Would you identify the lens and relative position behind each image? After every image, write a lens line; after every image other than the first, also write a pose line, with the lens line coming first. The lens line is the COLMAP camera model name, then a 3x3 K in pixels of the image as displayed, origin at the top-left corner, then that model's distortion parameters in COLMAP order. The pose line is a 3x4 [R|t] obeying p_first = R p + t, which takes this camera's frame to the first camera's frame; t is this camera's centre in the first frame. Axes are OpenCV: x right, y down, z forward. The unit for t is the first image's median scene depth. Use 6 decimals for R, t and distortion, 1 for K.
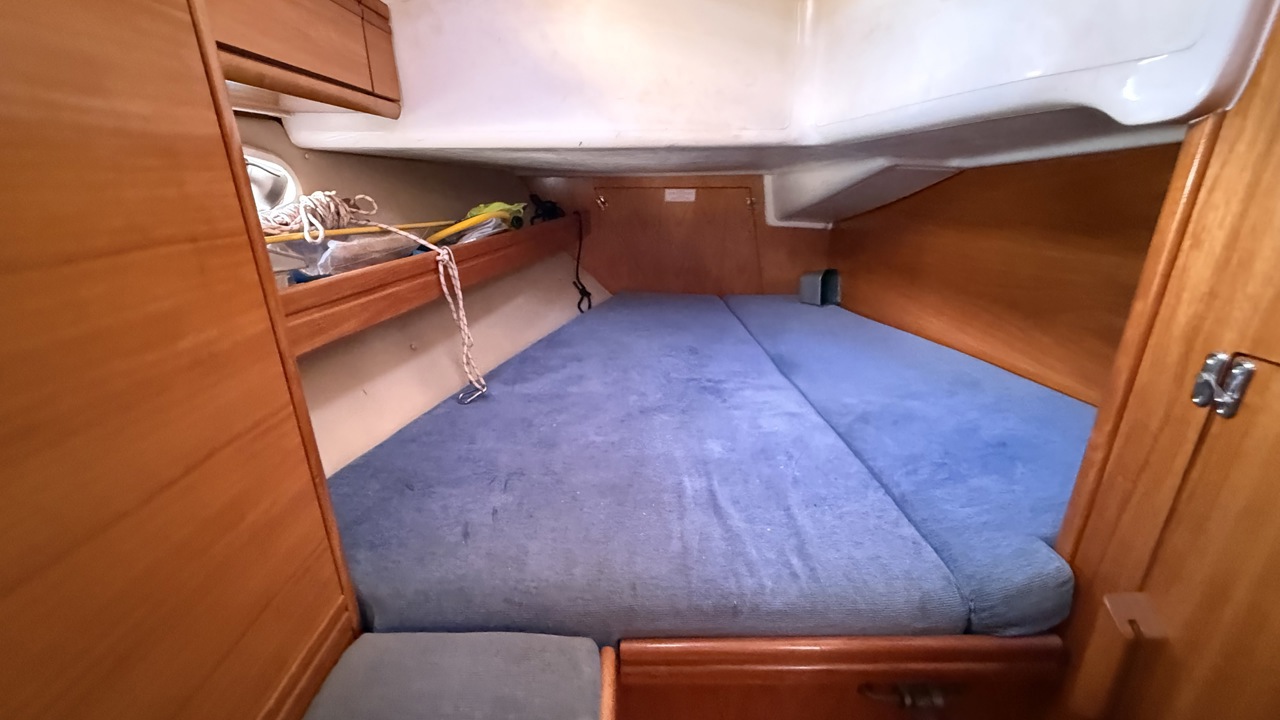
lens RADIAL K [[509.0, 0, 639.6], [0, 509.0, 361.6], [0, 0, 1]] dist [0.000894, 0.000229]
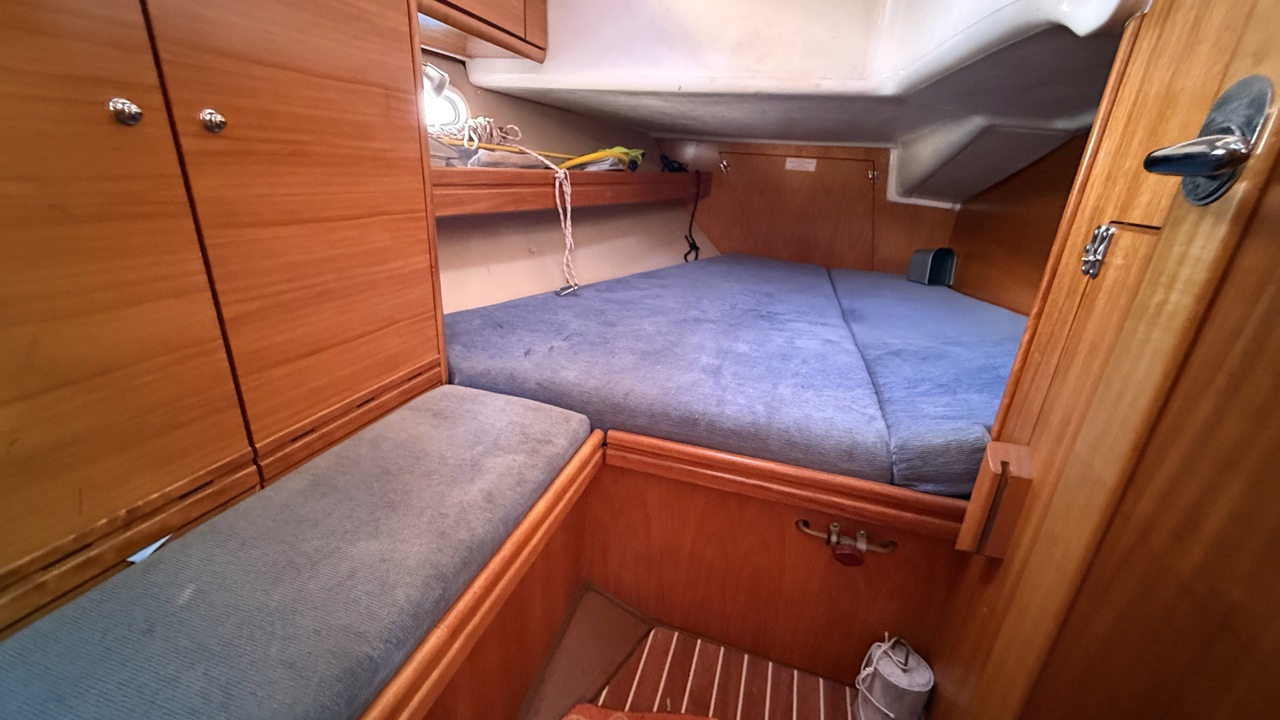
lens RADIAL K [[509.0, 0, 640.8], [0, 509.0, 359.1], [0, 0, 1]] dist [0.000894, 0.000229]
pose [[0.952274, 0.161672, -0.258914, 0.213938], [-0.160078, 0.986725, 0.027375, 0.185600], [0.259903, 0.015378, 0.965512, -0.170315]]
